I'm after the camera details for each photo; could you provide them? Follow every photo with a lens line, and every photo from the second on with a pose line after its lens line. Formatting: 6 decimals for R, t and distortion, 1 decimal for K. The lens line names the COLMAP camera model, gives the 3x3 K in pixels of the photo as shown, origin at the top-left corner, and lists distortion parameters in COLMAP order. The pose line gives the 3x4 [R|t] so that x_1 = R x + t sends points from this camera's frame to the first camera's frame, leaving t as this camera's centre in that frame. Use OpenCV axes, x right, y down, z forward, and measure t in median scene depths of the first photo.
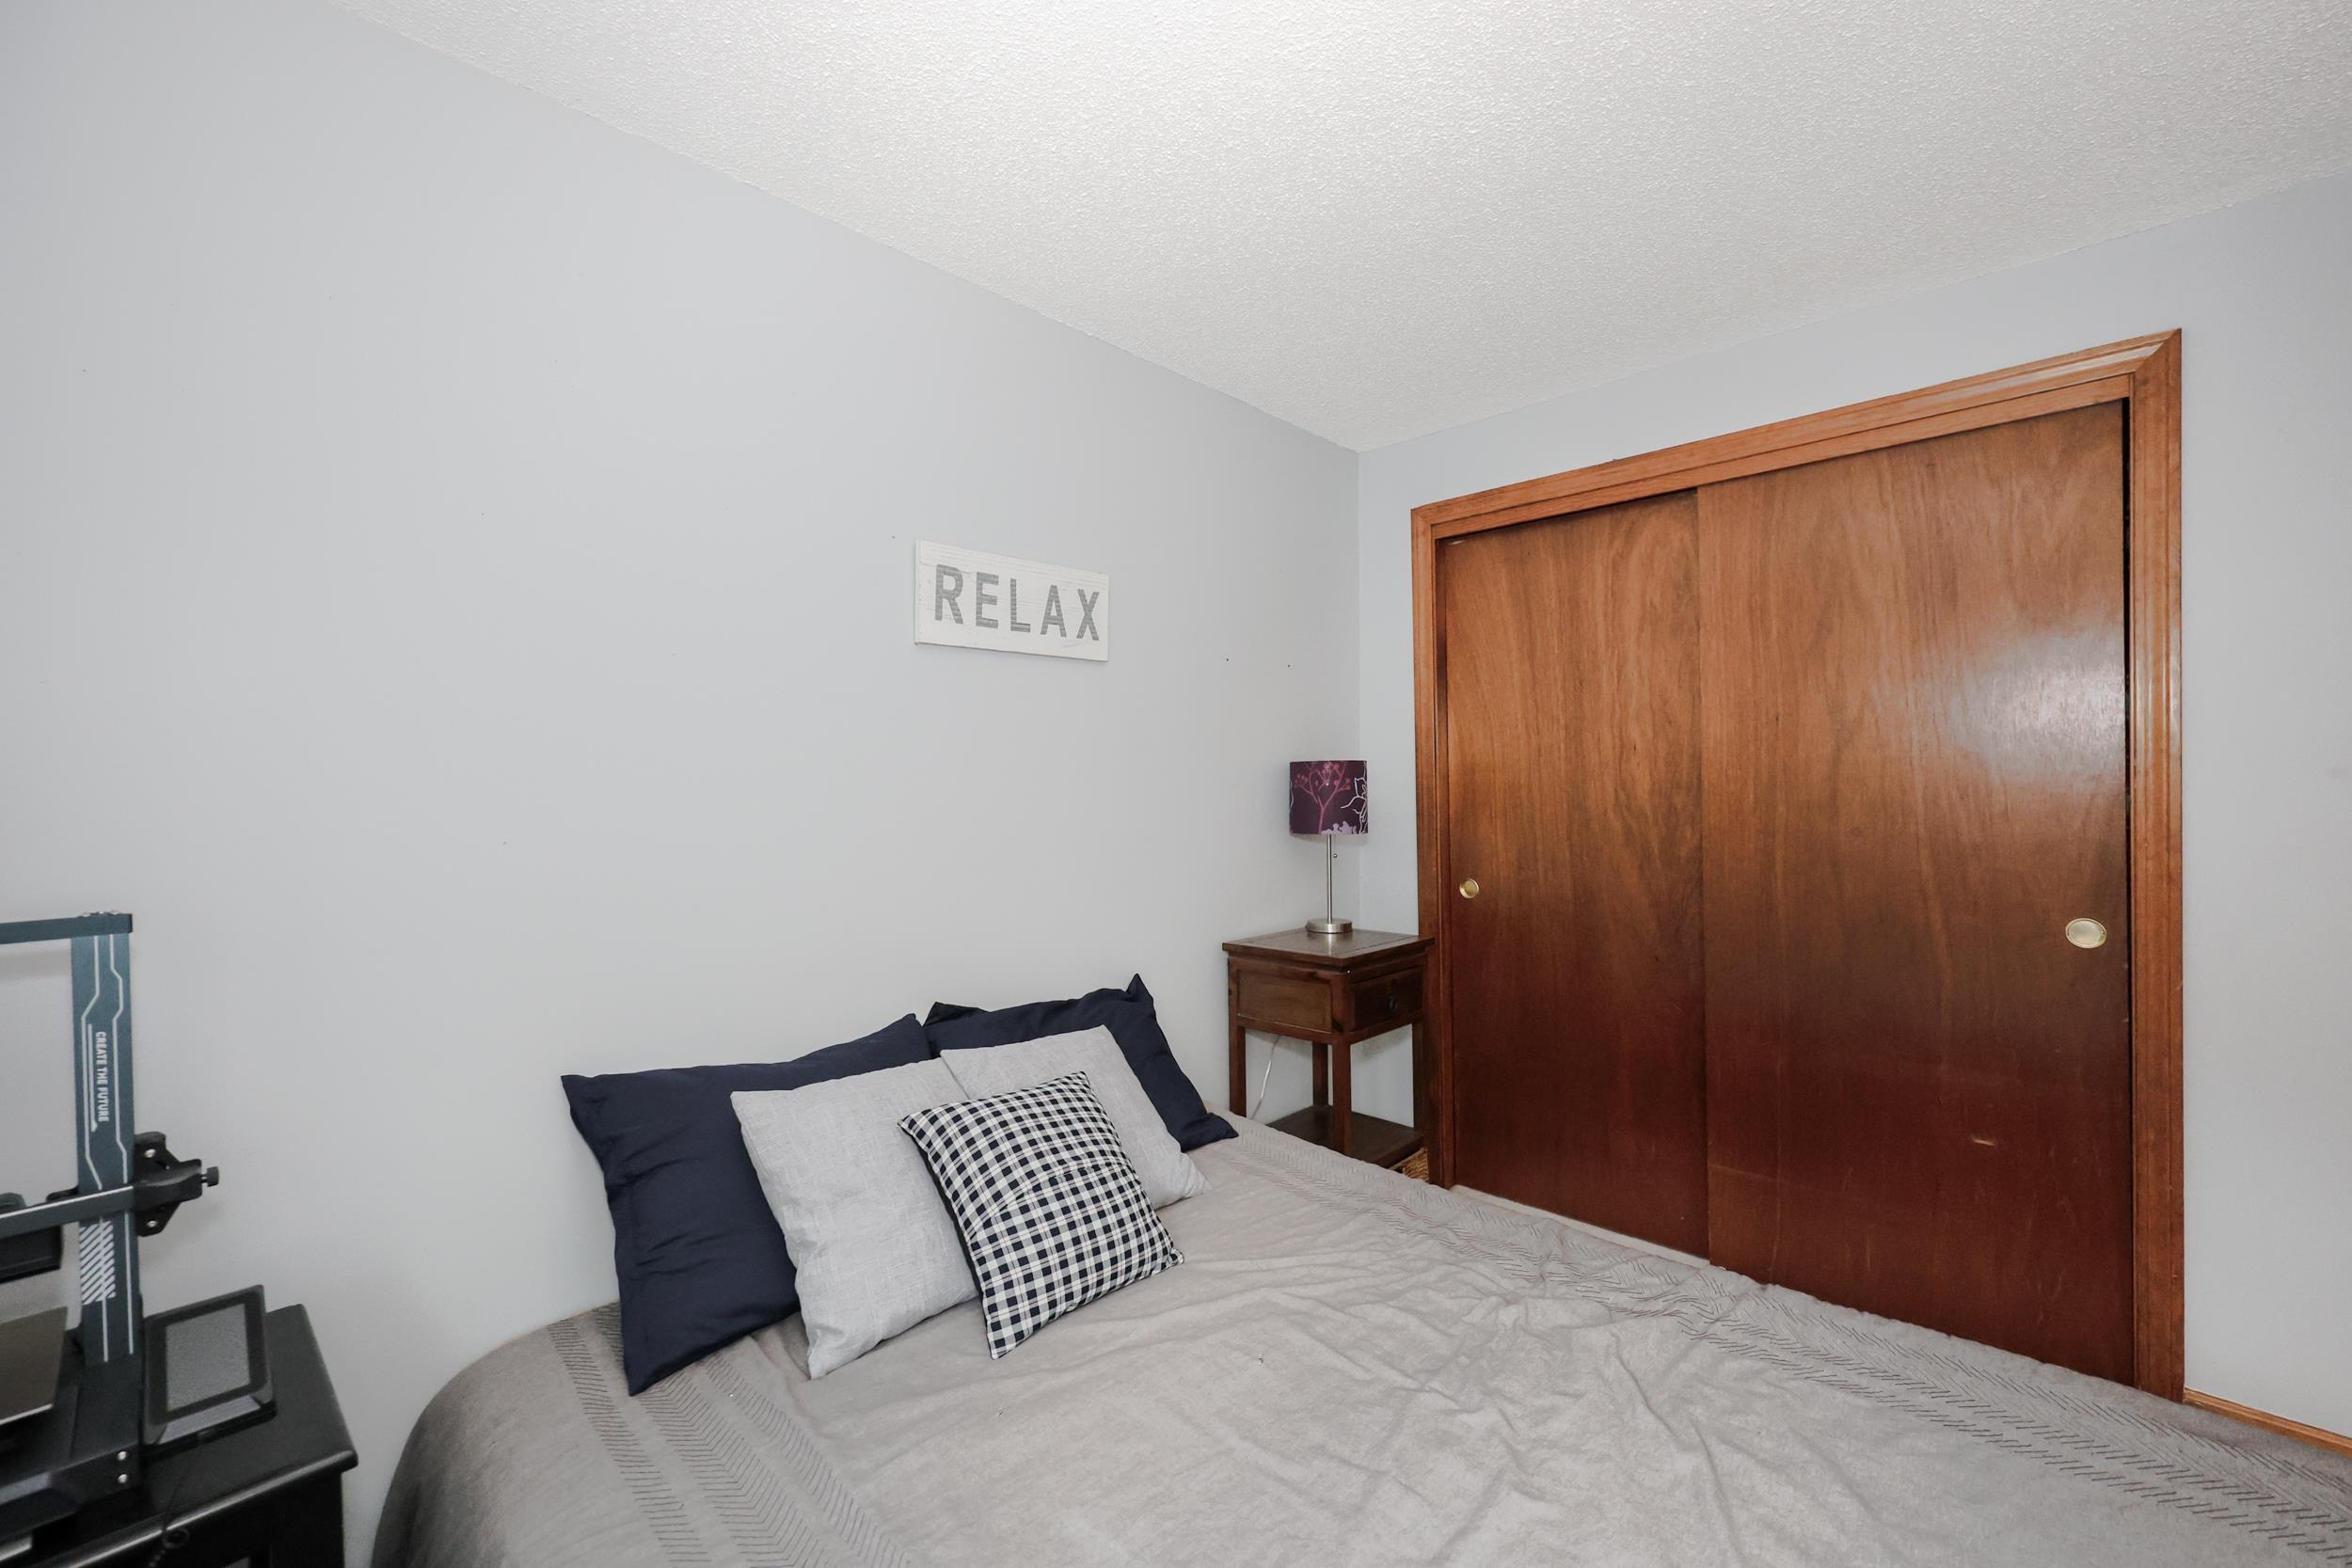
lens RADIAL K [[976.0, 0, 1181.0], [0, 976.0, 789.8], [0, 0, 1]] dist [0.002069, -0.000893]
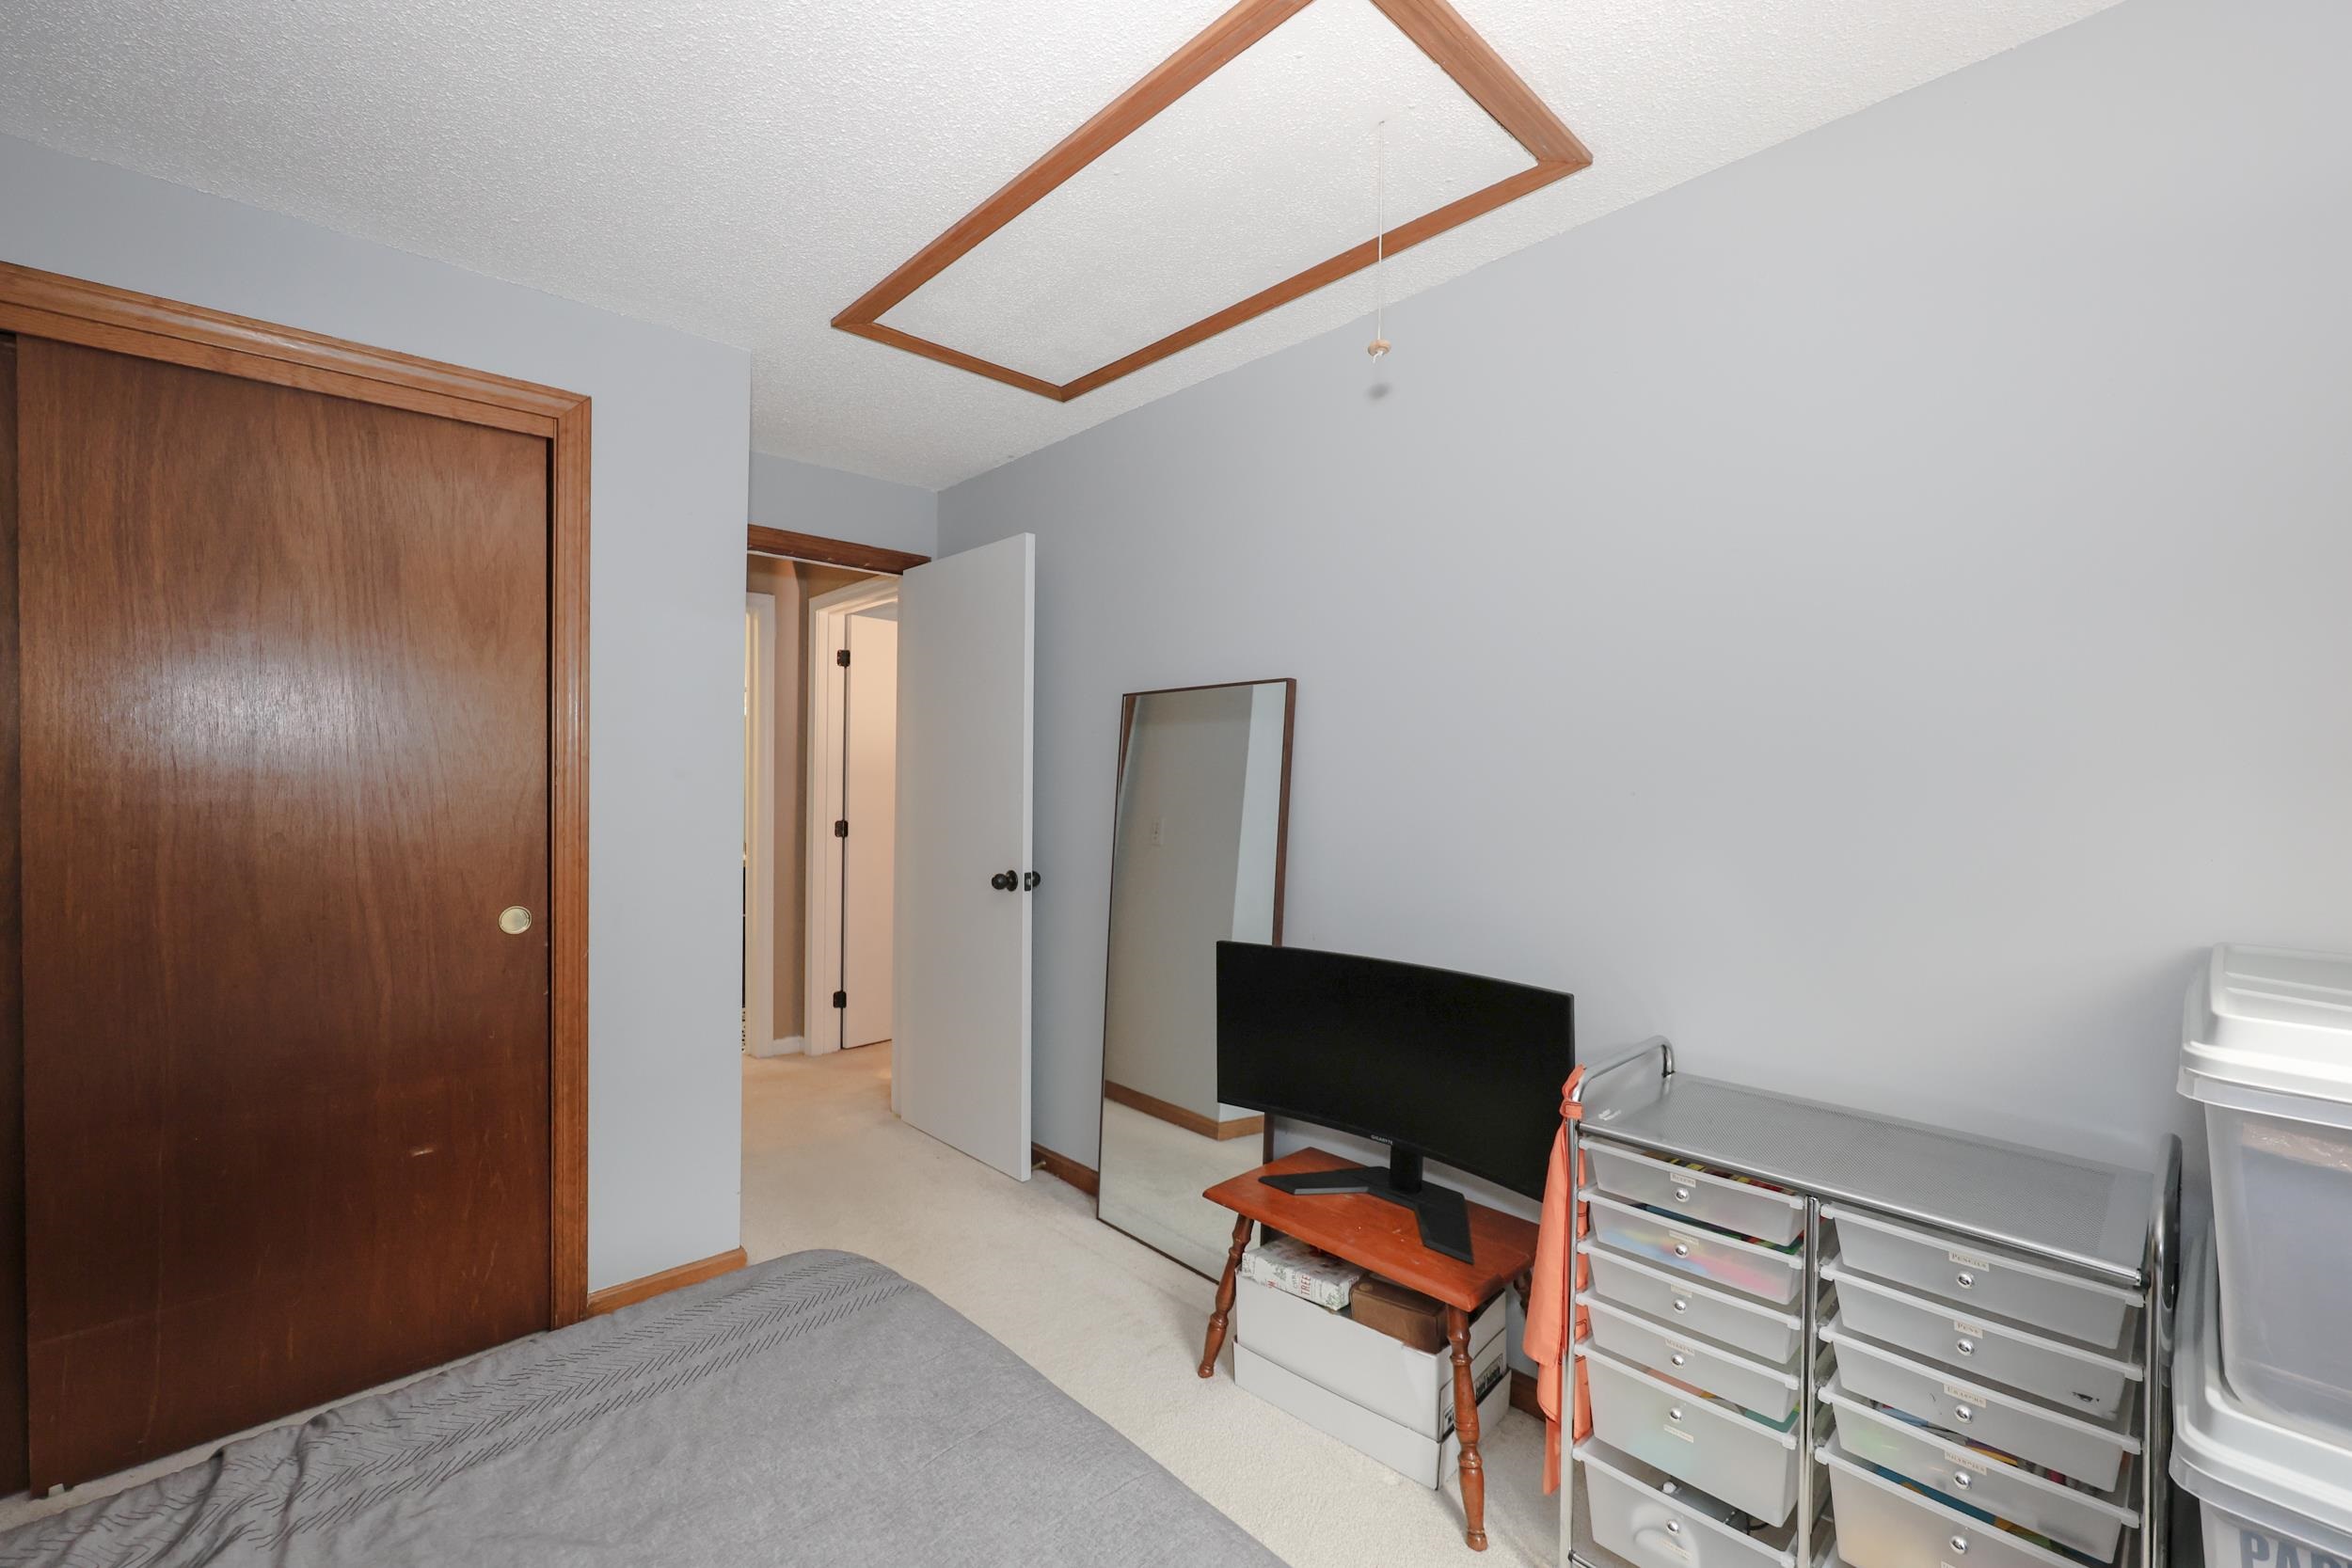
lens RADIAL K [[976.0, 0, 1177.5], [0, 976.0, 785.3], [0, 0, 1]] dist [0.002069, -0.000893]
pose [[0.060098, 0.005551, 0.998177, -0.103825], [0.012246, 0.999905, -0.006298, 0.013667], [-0.998117, 0.012602, 0.060024, 0.203408]]
